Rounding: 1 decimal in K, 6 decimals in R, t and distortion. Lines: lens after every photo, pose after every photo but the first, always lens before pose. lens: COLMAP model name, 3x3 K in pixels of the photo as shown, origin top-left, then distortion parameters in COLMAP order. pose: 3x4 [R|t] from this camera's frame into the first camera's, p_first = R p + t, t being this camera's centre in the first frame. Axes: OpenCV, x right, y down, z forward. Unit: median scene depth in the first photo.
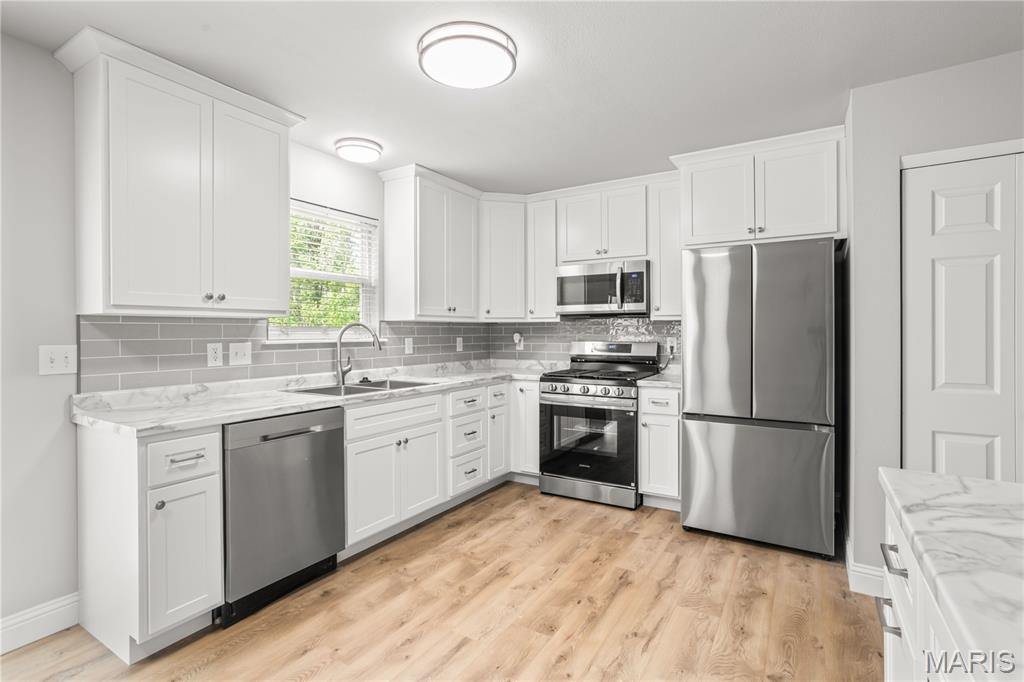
lens RADIAL K [[495.5, 0, 506.4], [0, 495.5, 330.9], [0, 0, 1]] dist [-0.054256, 0.033481]
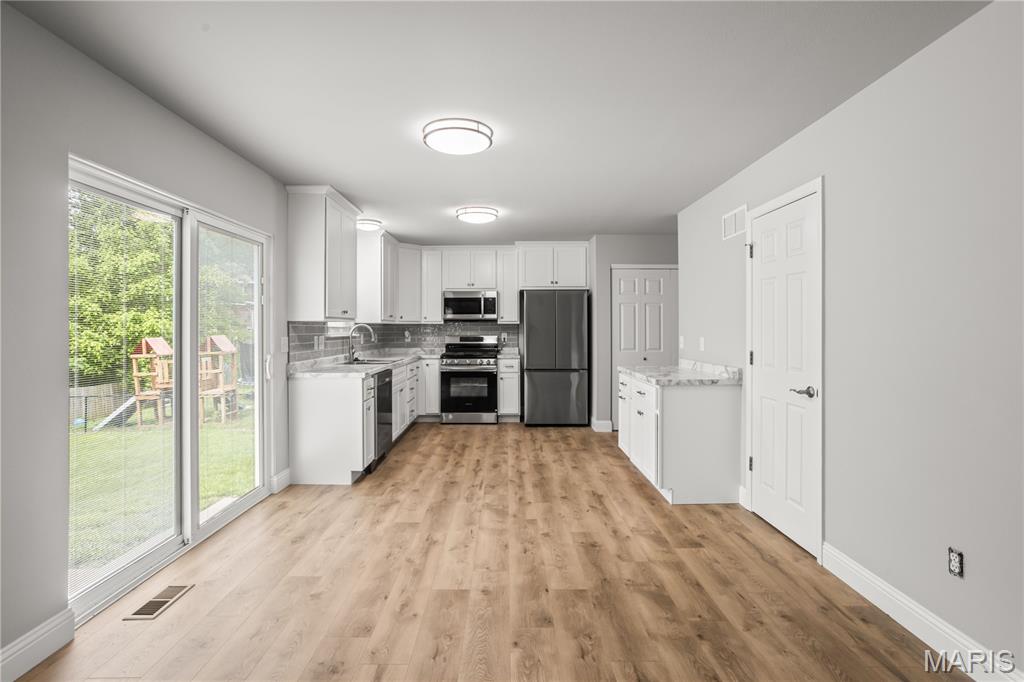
lens RADIAL K [[495.3, 0, 510.9], [0, 495.3, 329.0], [0, 0, 1]] dist [-0.053465, 0.033649]
pose [[0.845447, 0.001532, 0.534058, -0.780992], [-0.001433, 0.999999, -0.000599, -0.001038], [-0.534058, -0.000259, 0.845448, -0.708373]]
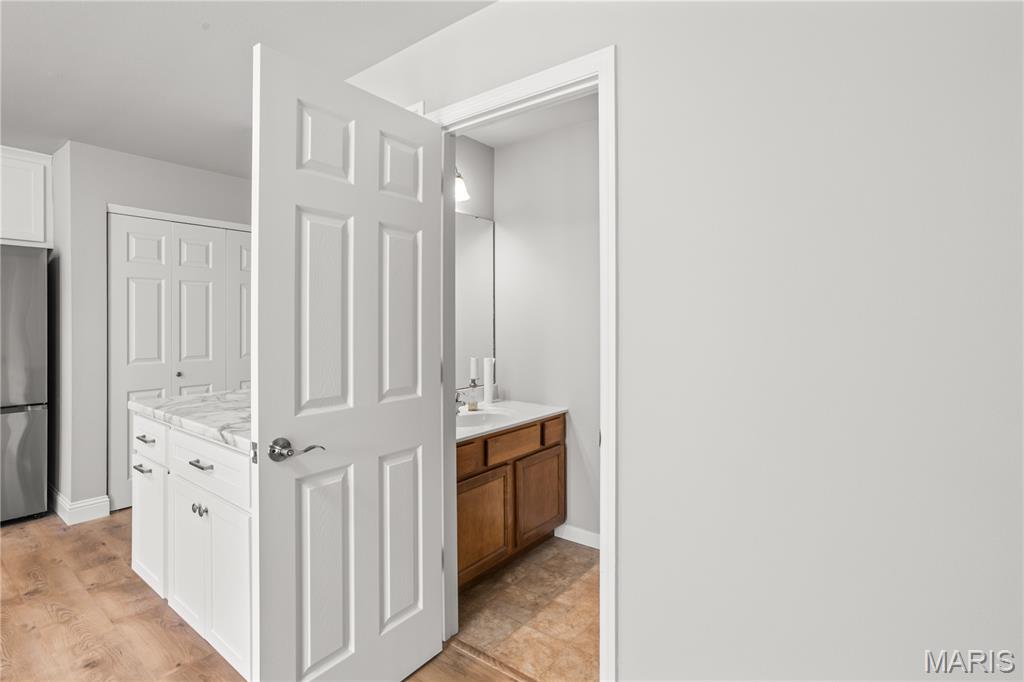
lens RADIAL K [[498.4, 0, 511.0], [0, 498.4, 321.0], [0, 0, 1]] dist [-0.050460, 0.032499]
pose [[0.103191, 0.005728, 0.994645, -0.353432], [0.003197, 0.999976, -0.006091, -0.000231], [-0.994656, 0.003809, 0.103170, -0.235780]]
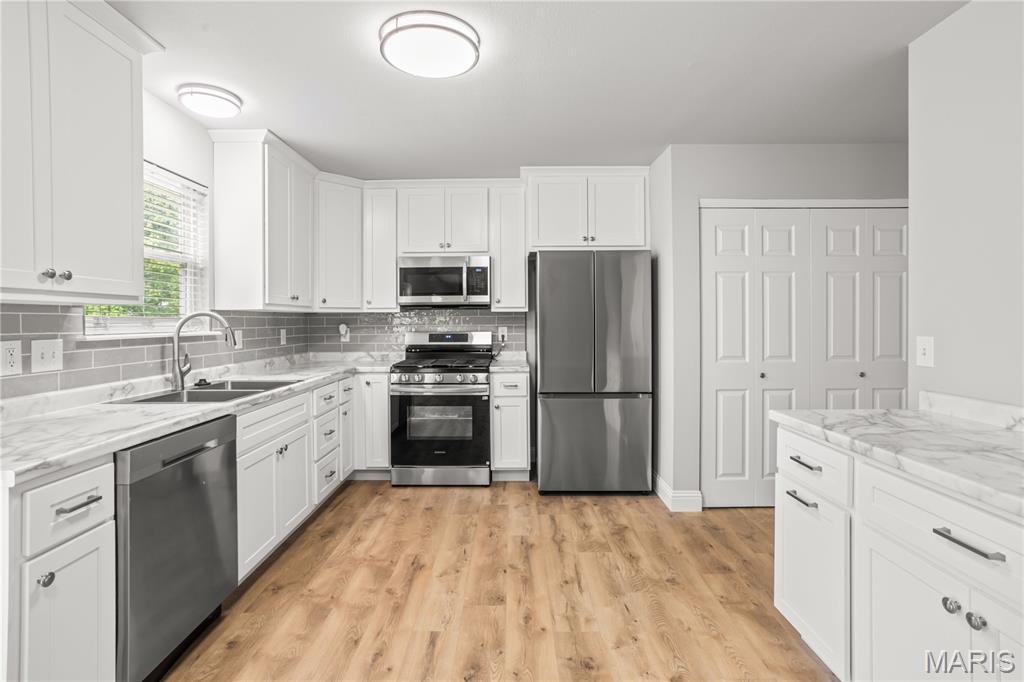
lens RADIAL K [[498.4, 0, 511.0], [0, 498.4, 321.0], [0, 0, 1]] dist [-0.050460, 0.032499]
pose [[0.850666, -0.001694, 0.525703, -0.299514], [0.001709, 0.999998, 0.000456, -0.001511], [-0.525703, 0.000511, 0.850668, 0.042856]]
